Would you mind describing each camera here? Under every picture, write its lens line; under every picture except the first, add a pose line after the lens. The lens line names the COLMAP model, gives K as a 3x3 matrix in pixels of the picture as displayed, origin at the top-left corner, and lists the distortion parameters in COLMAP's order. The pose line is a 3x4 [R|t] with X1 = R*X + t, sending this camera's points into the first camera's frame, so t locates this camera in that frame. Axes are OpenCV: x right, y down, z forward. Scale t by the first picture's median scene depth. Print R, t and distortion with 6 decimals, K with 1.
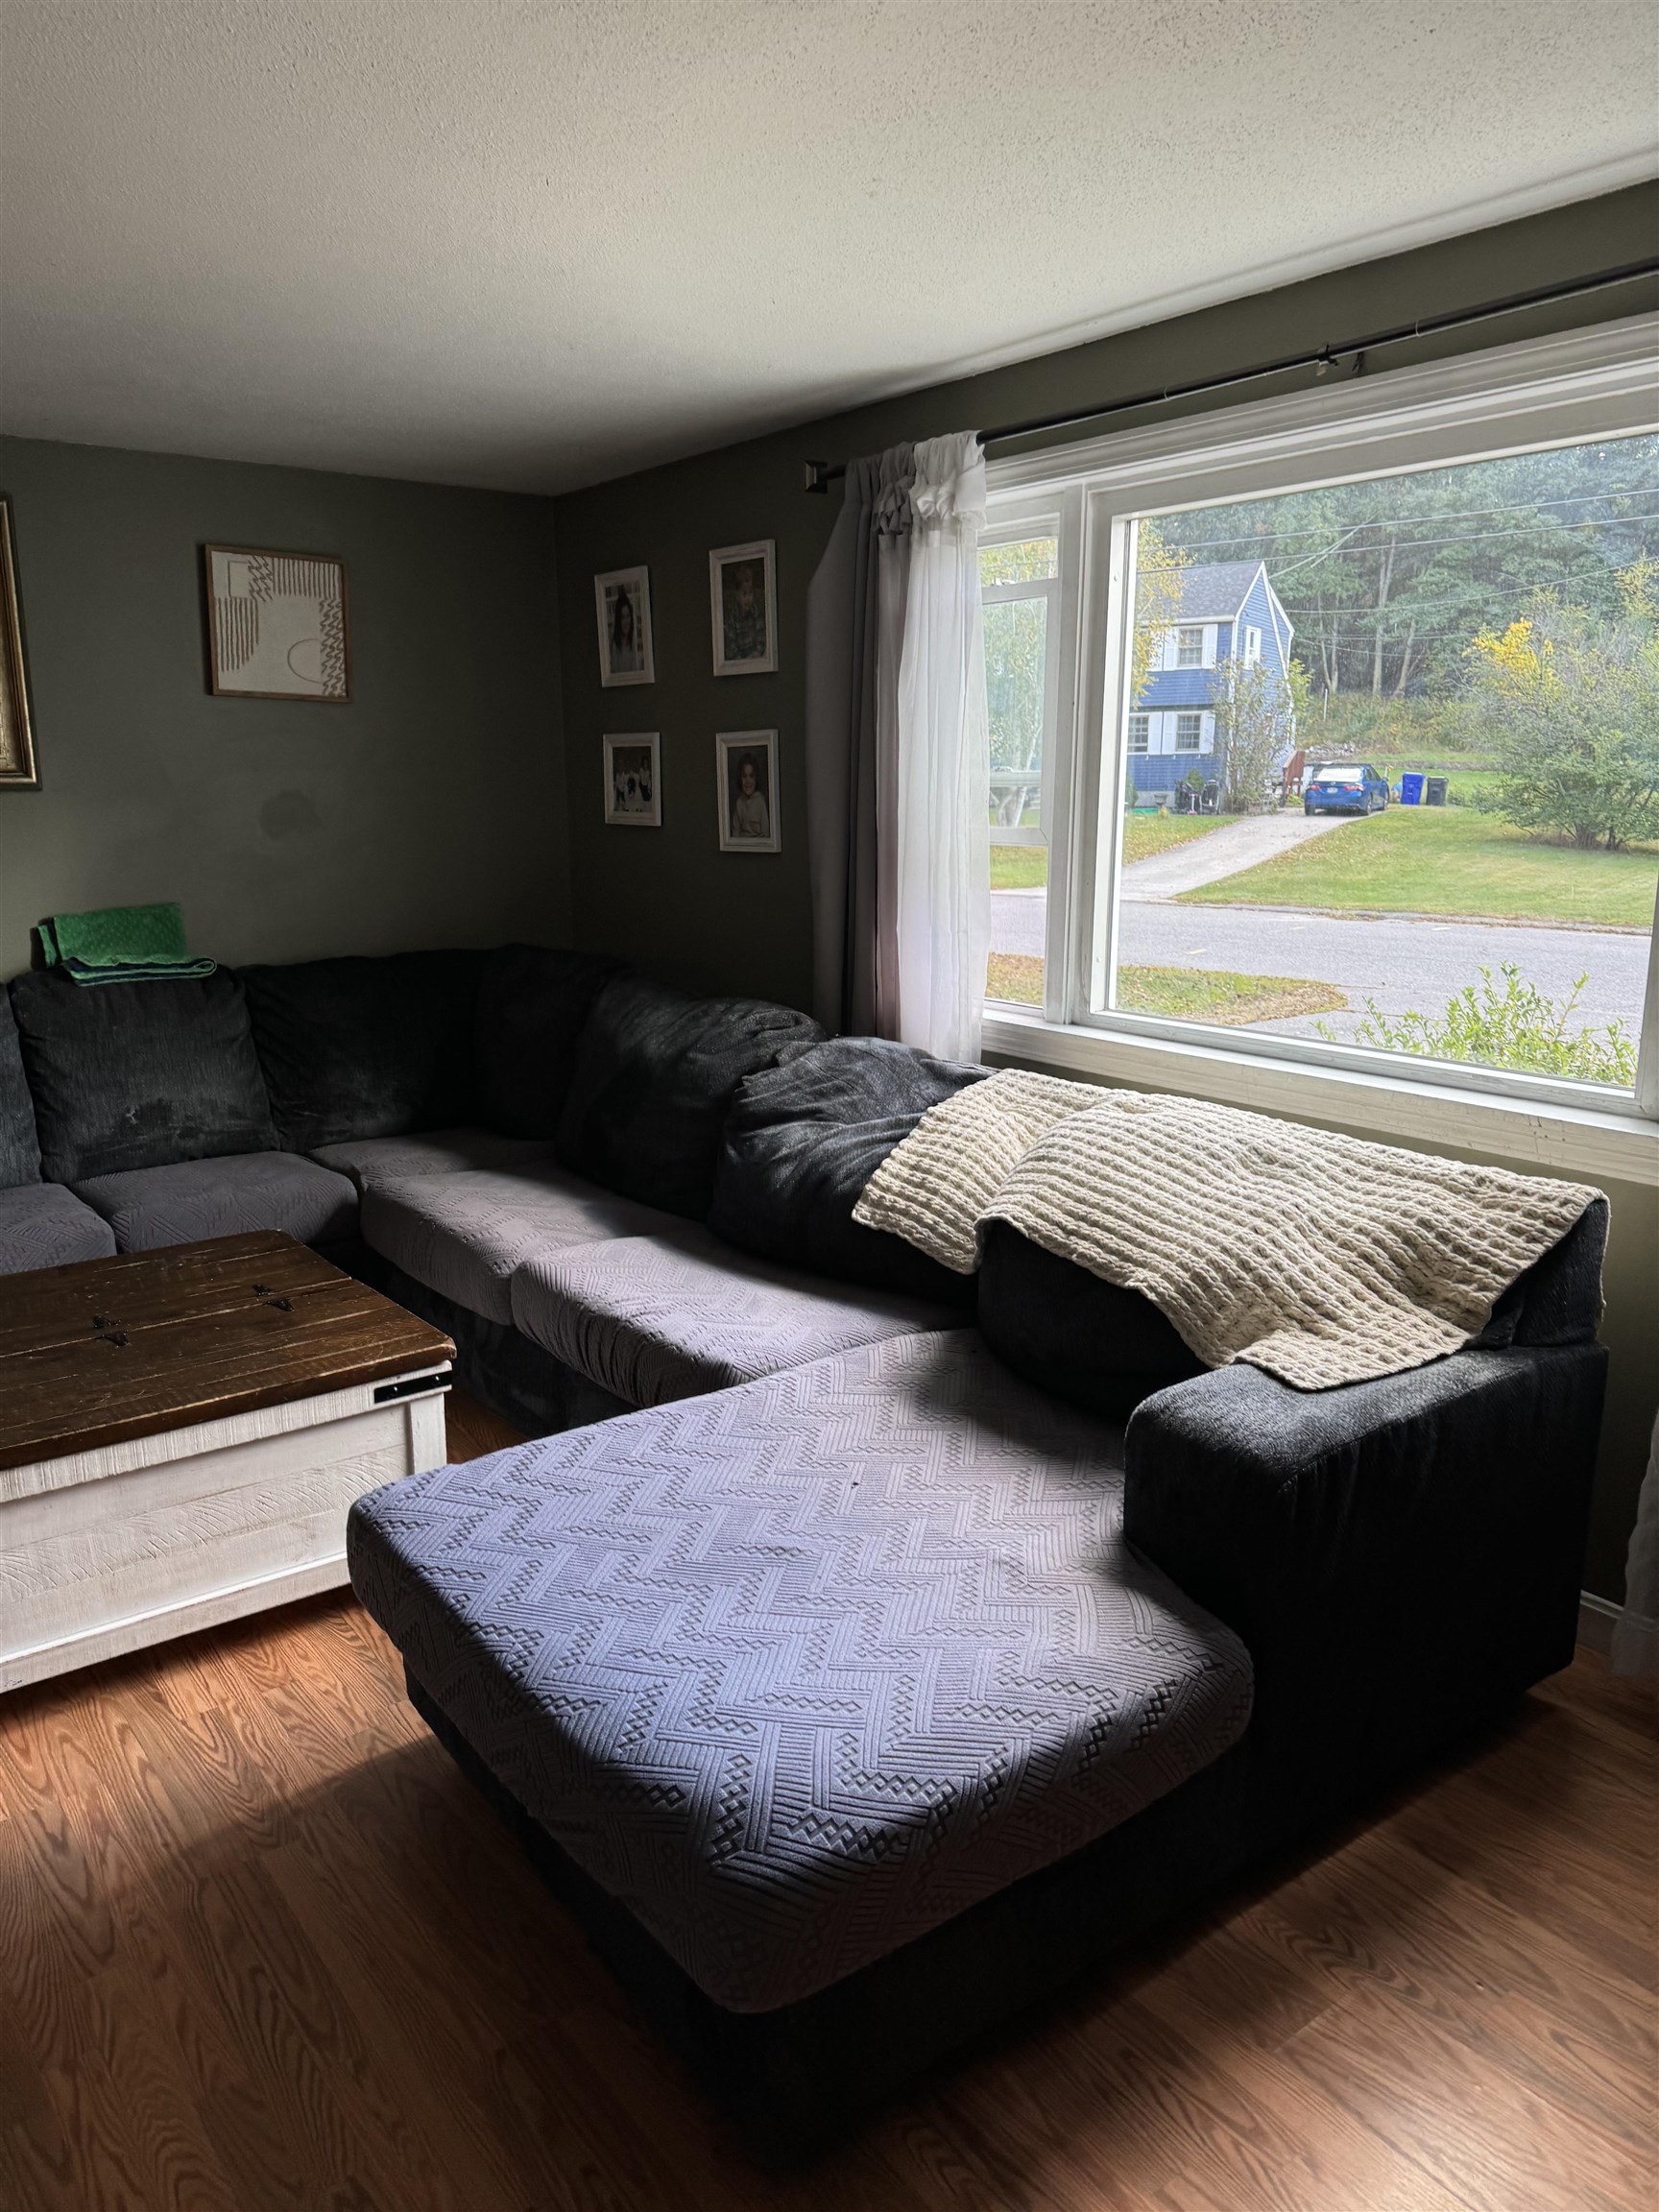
lens RADIAL K [[1531.2, 0, 811.0], [0, 1531.2, 1099.0], [0, 0, 1]] dist [0.117411, -0.187140]
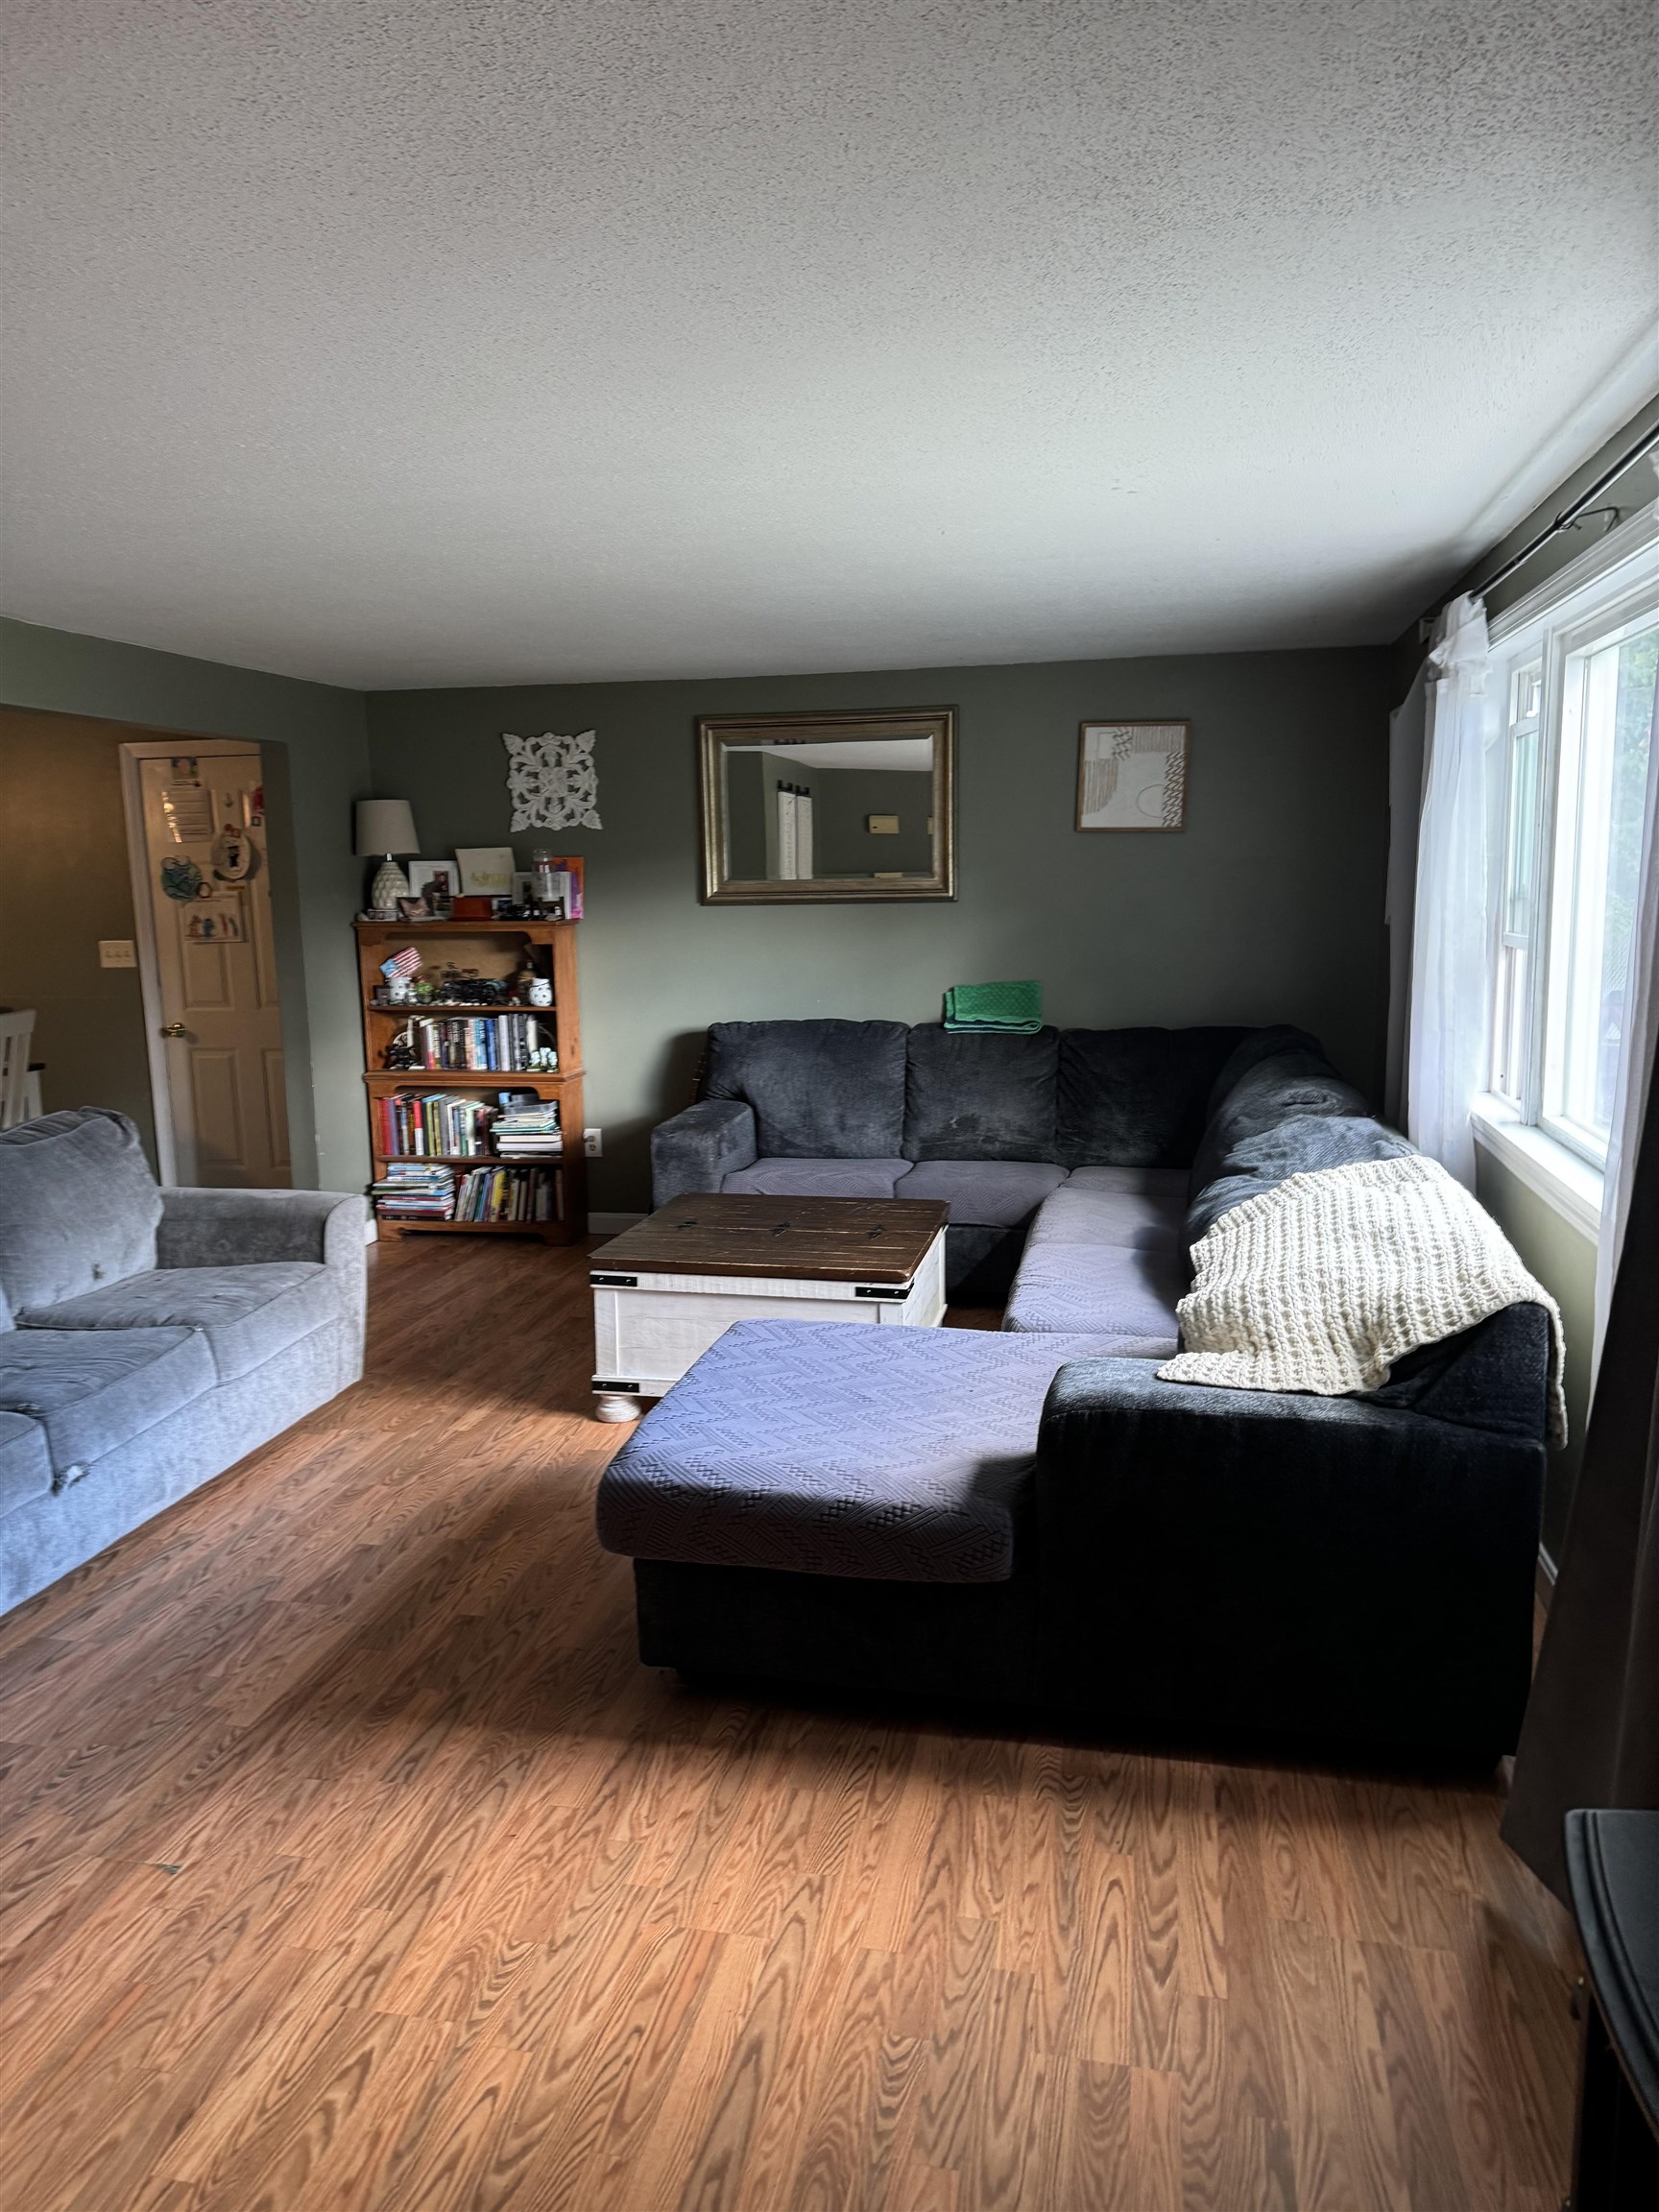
lens RADIAL K [[1531.2, 0, 811.0], [0, 1531.2, 1099.0], [0, 0, 1]] dist [0.117411, -0.187140]
pose [[0.639960, 0.101171, -0.761719, 0.585617], [-0.143780, 0.989552, 0.010634, -0.007251], [0.754837, 0.102715, 0.647820, -0.038847]]
